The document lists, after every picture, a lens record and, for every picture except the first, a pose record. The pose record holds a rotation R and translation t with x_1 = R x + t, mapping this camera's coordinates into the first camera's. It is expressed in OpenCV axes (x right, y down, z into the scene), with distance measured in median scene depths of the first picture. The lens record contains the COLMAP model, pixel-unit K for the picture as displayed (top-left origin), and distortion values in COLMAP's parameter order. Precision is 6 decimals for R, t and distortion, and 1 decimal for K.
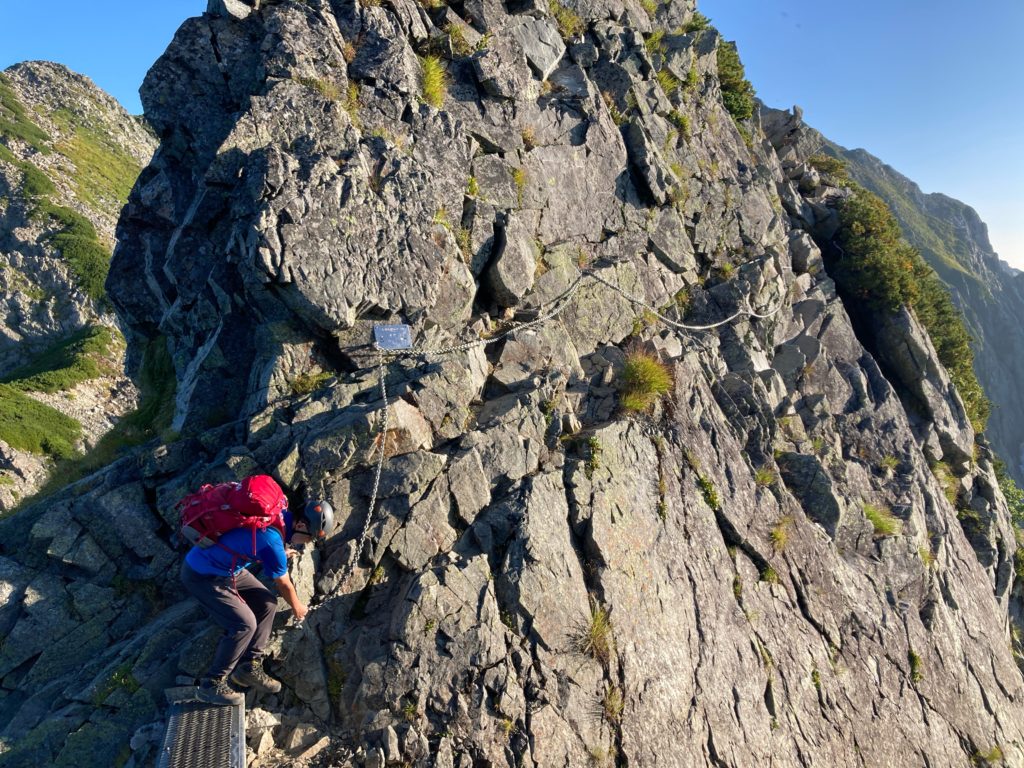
lens RADIAL K [[850.6, 0, 508.9], [0, 850.6, 377.7], [0, 0, 1]] dist [0.032488, -0.019280]
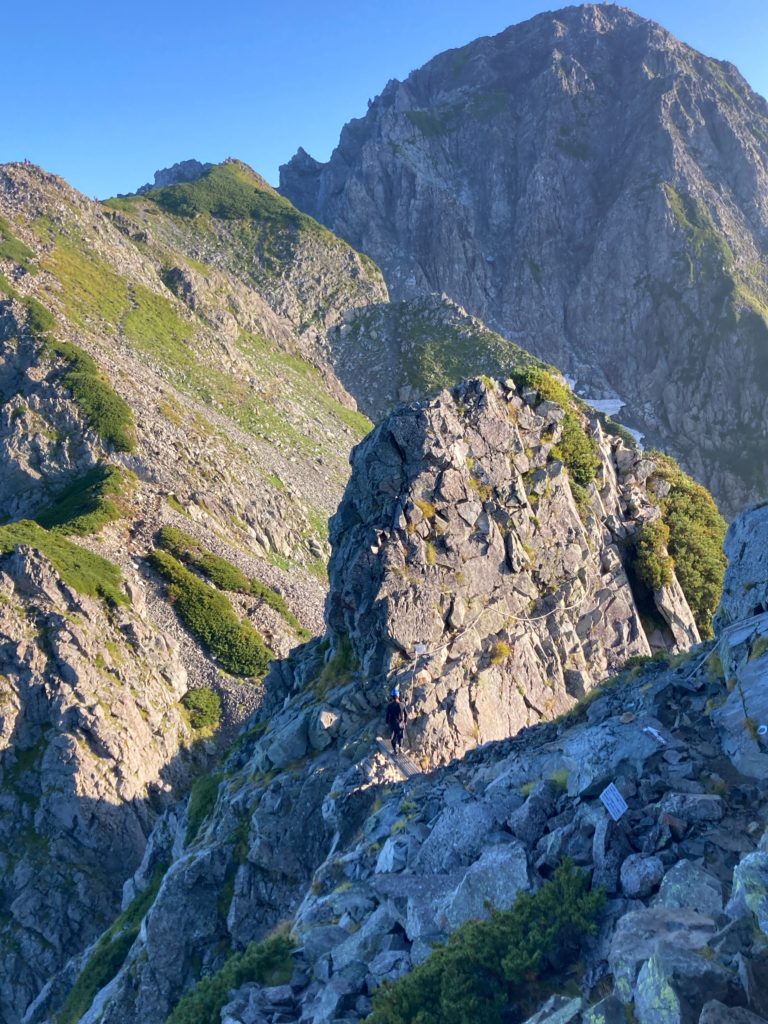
lens RADIAL K [[1000.8, 0, 382.8], [0, 1000.8, 502.9], [0, 0, 1]] dist [0.058735, 0.000000]
pose [[0.992214, 0.003663, -0.124494, 0.120440], [-0.000141, 0.999600, 0.028288, -0.406877], [0.124548, -0.028051, 0.991817, -1.665870]]
